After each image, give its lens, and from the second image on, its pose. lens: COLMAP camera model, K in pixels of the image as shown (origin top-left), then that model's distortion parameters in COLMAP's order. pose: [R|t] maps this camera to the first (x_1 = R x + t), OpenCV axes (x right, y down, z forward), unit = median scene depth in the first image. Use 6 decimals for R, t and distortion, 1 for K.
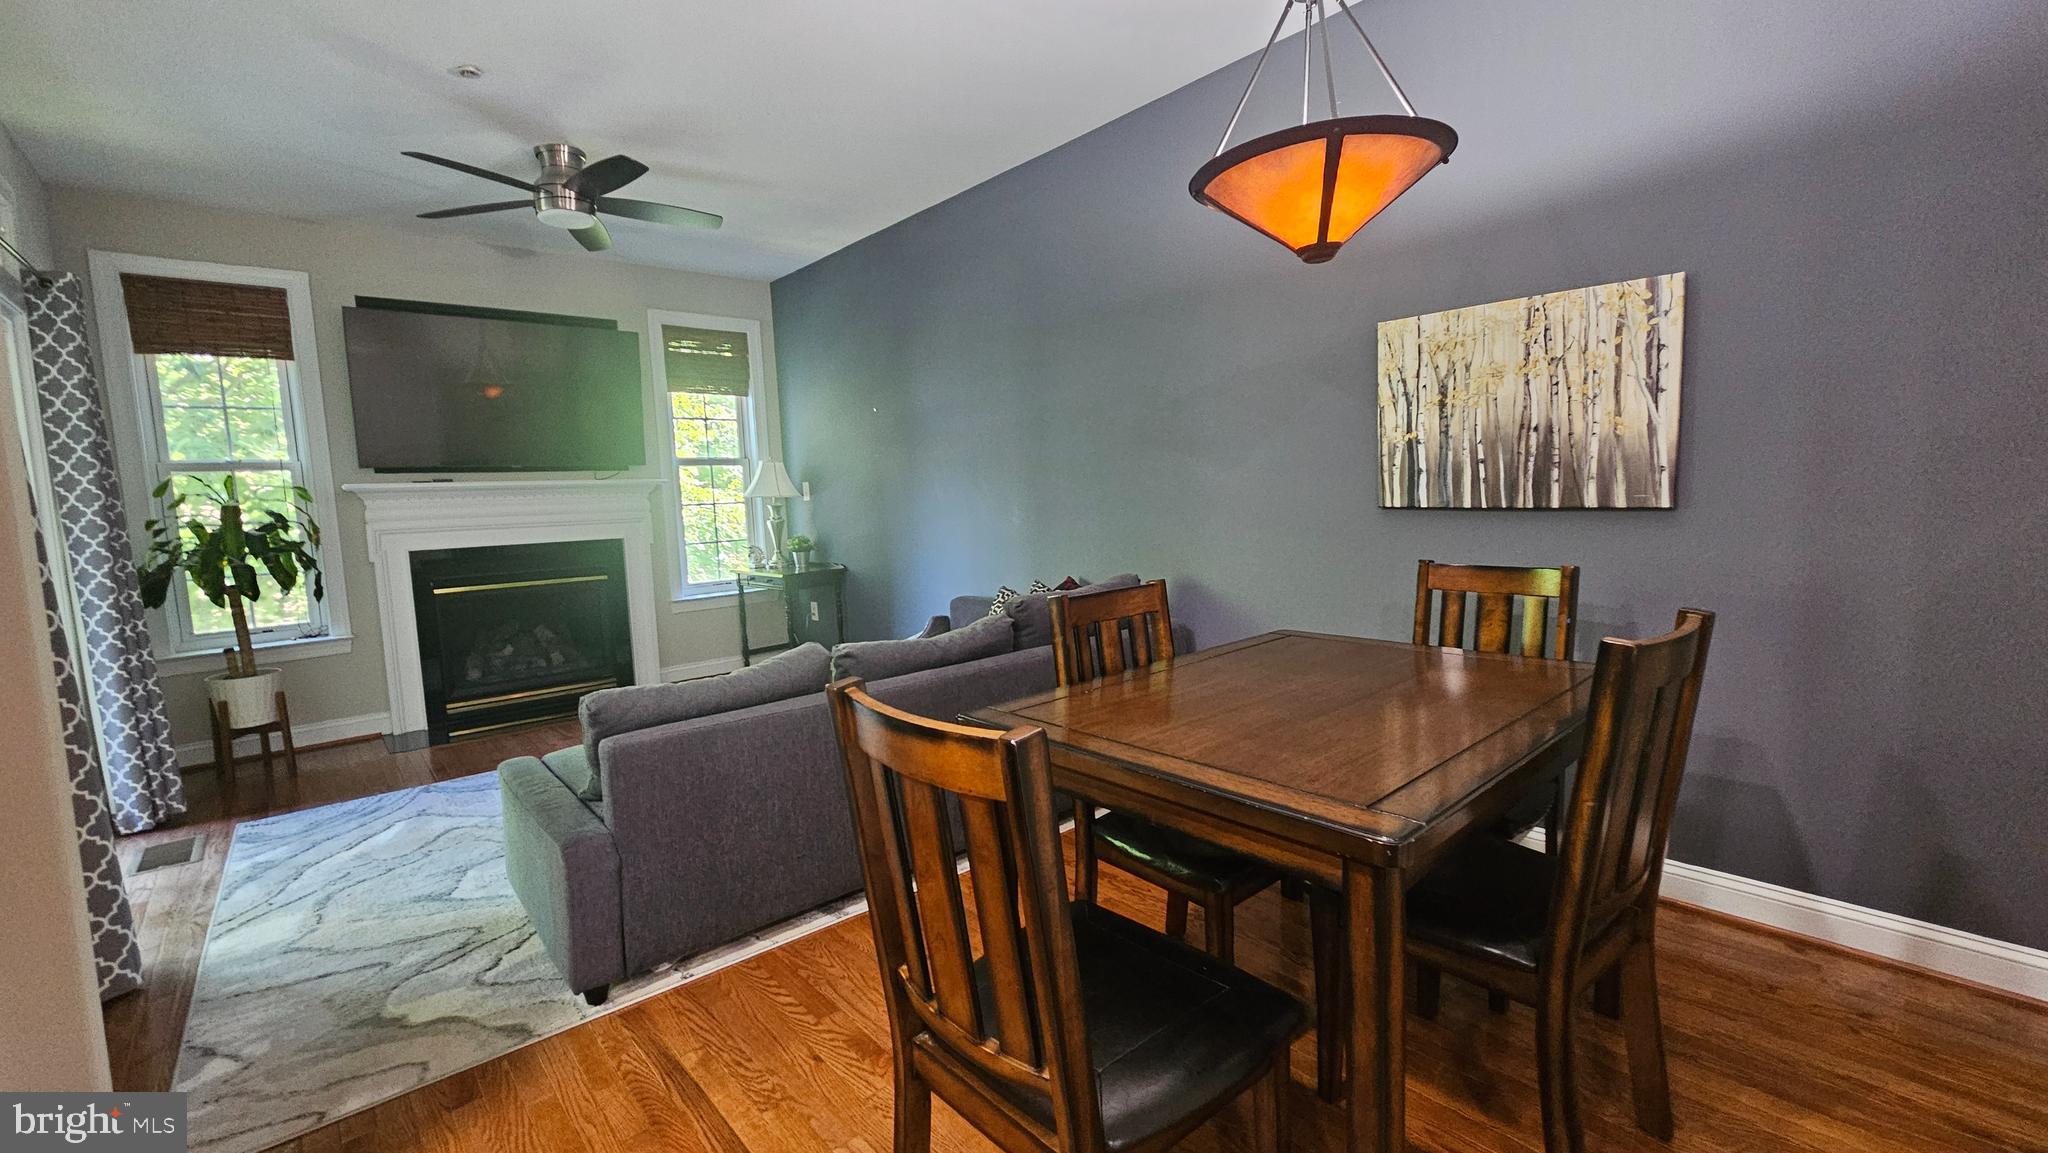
lens RADIAL K [[848.2, 0, 1027.5], [0, 848.2, 573.5], [0, 0, 1]] dist [0.000934, -0.000357]
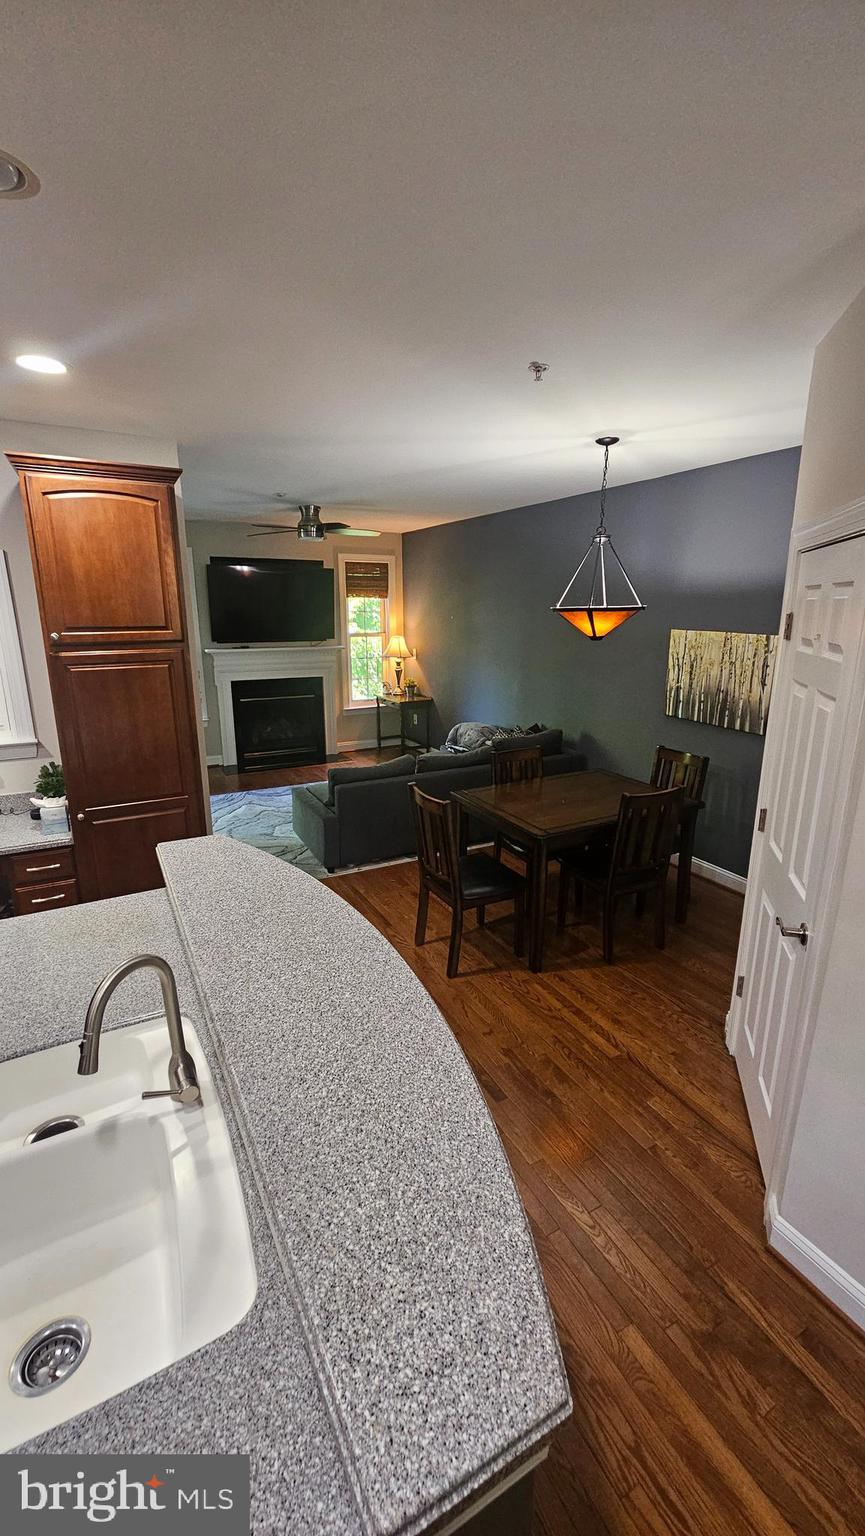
lens RADIAL K [[633.4, 0, 438.1], [0, 633.4, 767.9], [0, 0, 1]] dist [-0.000830, -0.000738]
pose [[0.973259, 0.097425, -0.208025, 0.210234], [-0.062874, 0.984004, 0.166682, -0.184599], [0.220937, -0.149146, 0.963817, -0.746627]]
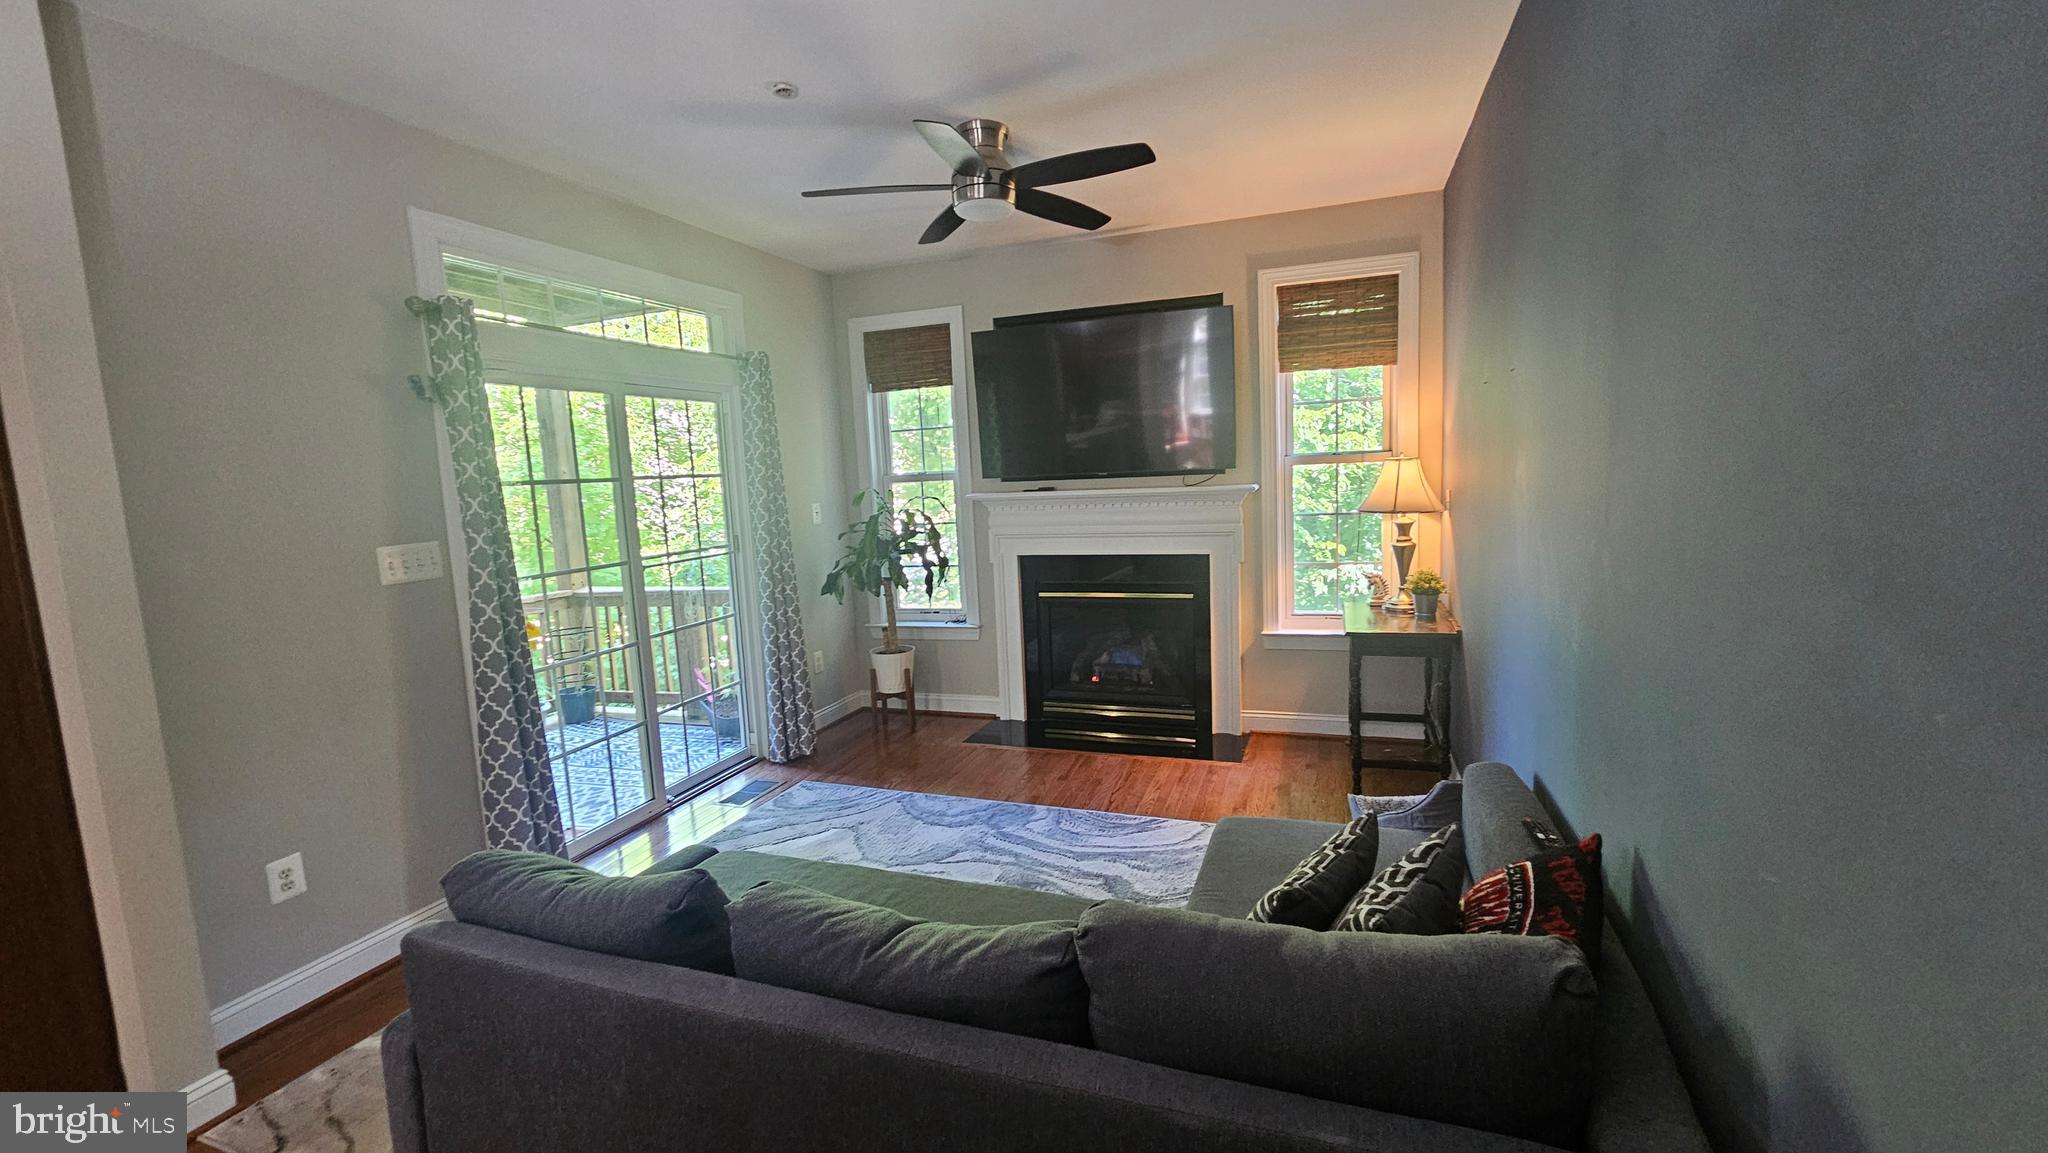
lens RADIAL K [[848.2, 0, 1027.5], [0, 848.2, 573.5], [0, 0, 1]] dist [0.000934, -0.000357]
pose [[0.484936, 0.121748, -0.866034, 0.346960], [-0.059381, 0.992561, 0.106284, -0.199593], [0.872531, -0.000115, 0.488558, 0.829855]]
